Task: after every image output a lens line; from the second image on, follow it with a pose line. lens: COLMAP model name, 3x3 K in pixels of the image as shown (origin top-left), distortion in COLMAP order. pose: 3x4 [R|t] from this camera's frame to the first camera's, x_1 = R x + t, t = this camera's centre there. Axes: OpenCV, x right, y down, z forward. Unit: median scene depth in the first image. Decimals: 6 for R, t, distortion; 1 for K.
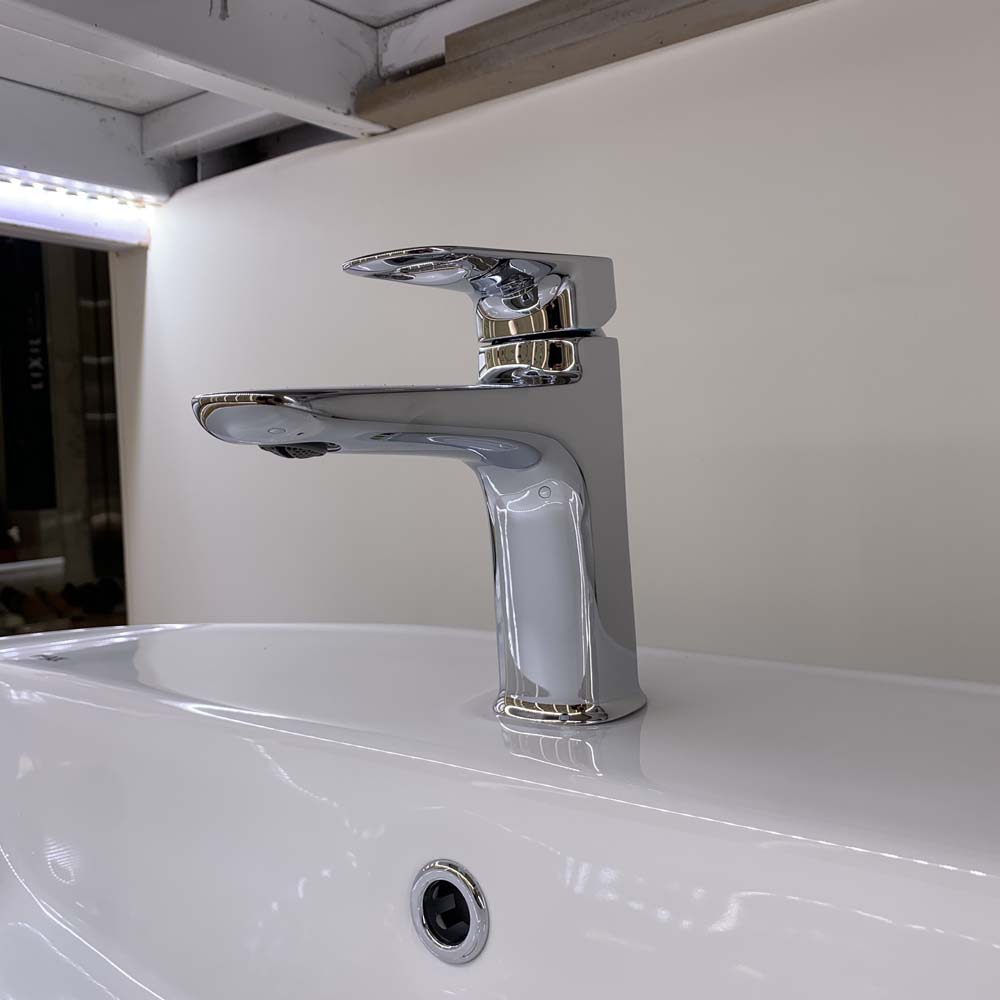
lens RADIAL K [[1136.9, 0, 500.0], [0, 1136.9, 500.0], [0, 0, 1]] dist [0.018482, 0.001938]
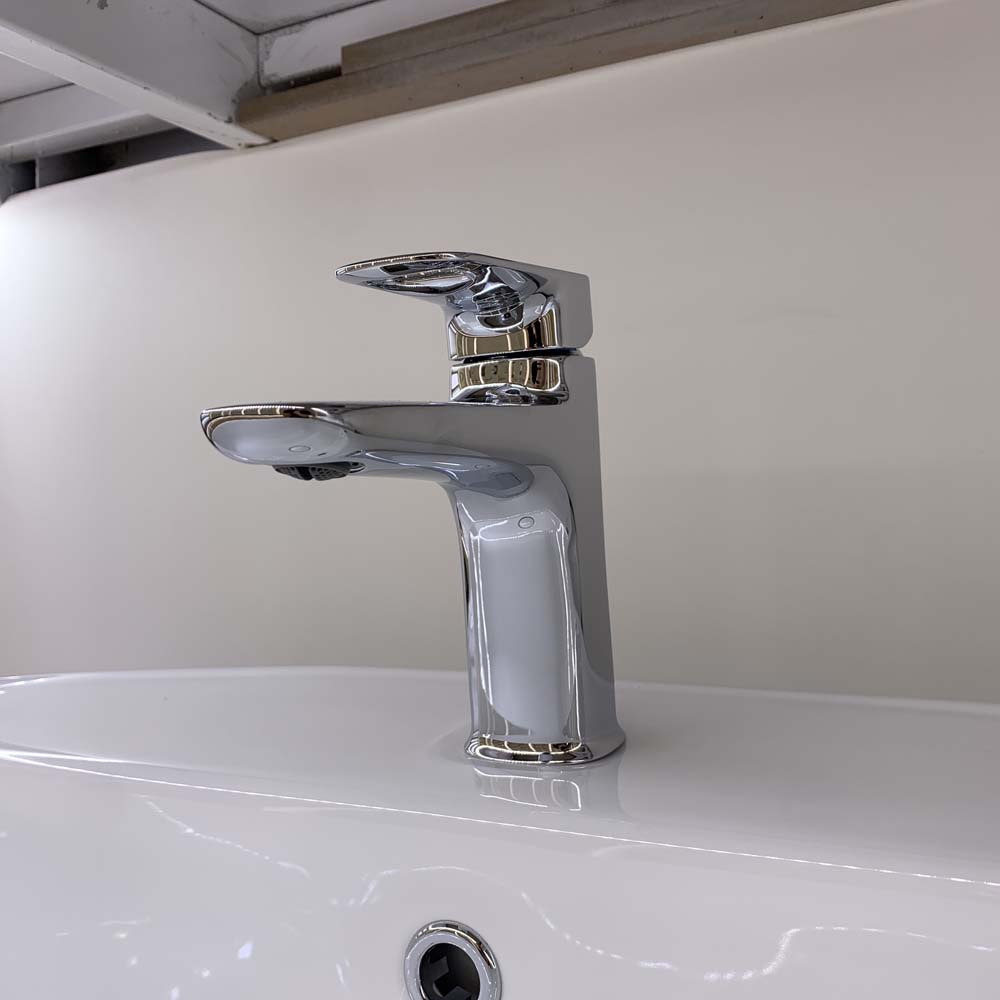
lens RADIAL K [[1144.6, 0, 500.0], [0, 1144.6, 500.0], [0, 0, 1]] dist [-0.009952, 0.088509]
pose [[0.979856, -0.004566, 0.199653, -0.167669], [0.011158, 0.999429, -0.031905, 0.007319], [-0.199393, 0.033490, 0.979347, 0.069785]]
